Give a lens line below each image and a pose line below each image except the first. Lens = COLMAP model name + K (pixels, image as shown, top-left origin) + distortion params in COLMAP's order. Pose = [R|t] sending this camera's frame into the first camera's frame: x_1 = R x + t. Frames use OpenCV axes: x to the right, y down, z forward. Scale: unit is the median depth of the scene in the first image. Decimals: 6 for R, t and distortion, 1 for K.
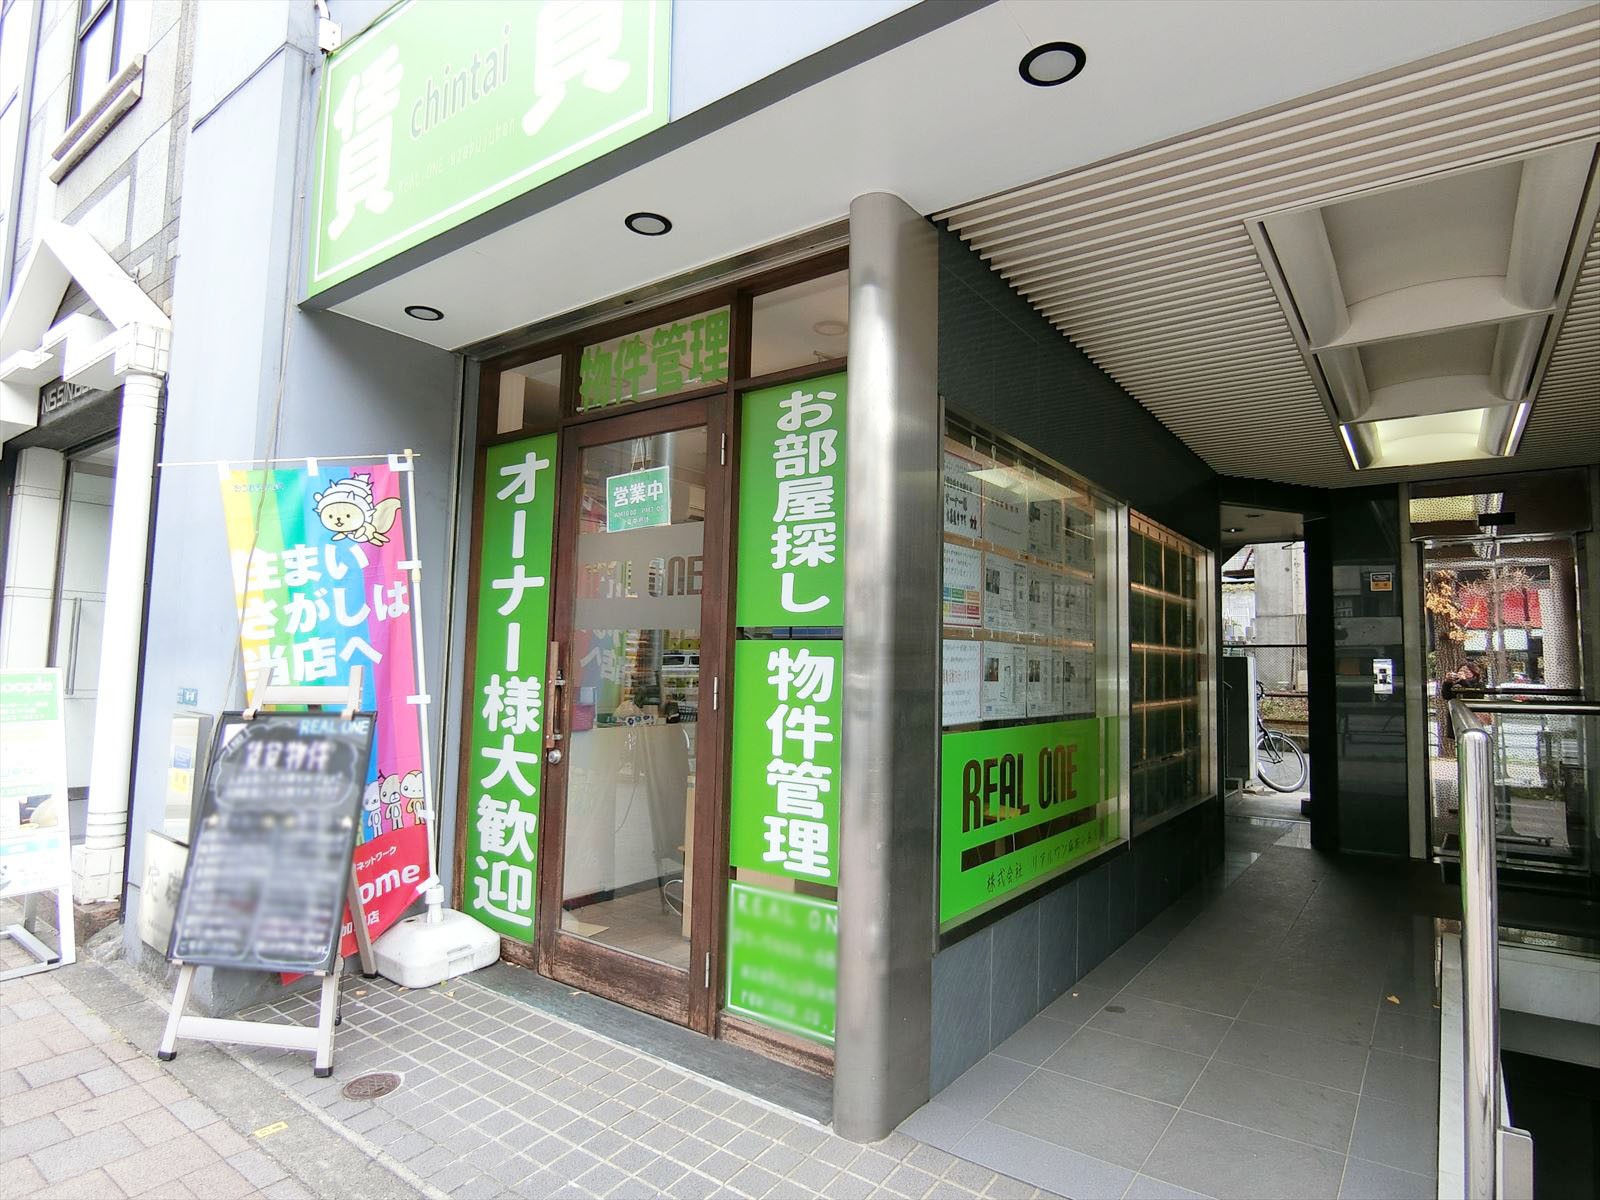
lens RADIAL K [[880.9, 0, 801.8], [0, 880.9, 584.1], [0, 0, 1]] dist [-0.015281, -0.000763]
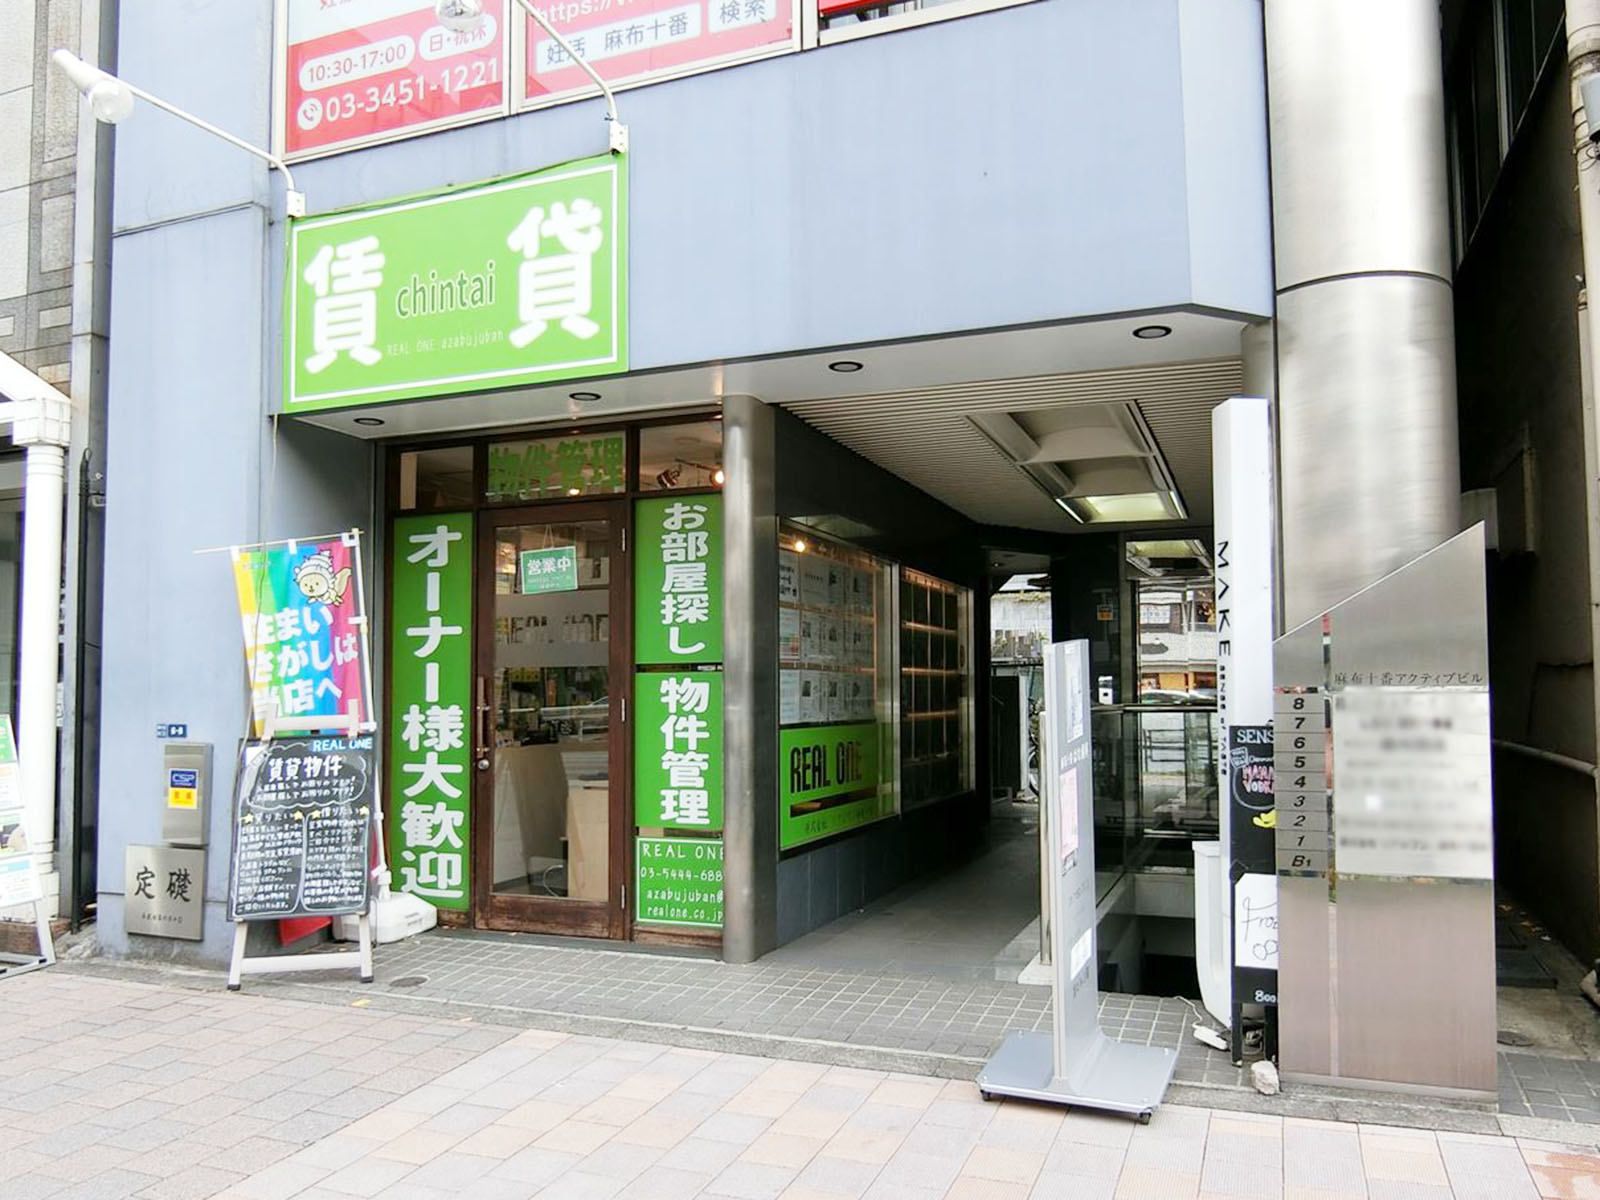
lens RADIAL K [[1188.6, 0, 800.0], [0, 1188.6, 600.0], [0, 0, 1]] dist [0.176332, -0.000473]
pose [[0.970221, -0.006372, 0.242140, -0.278768], [0.003274, 0.999908, 0.013195, -0.079068], [-0.242201, -0.012009, 0.970152, -0.943473]]
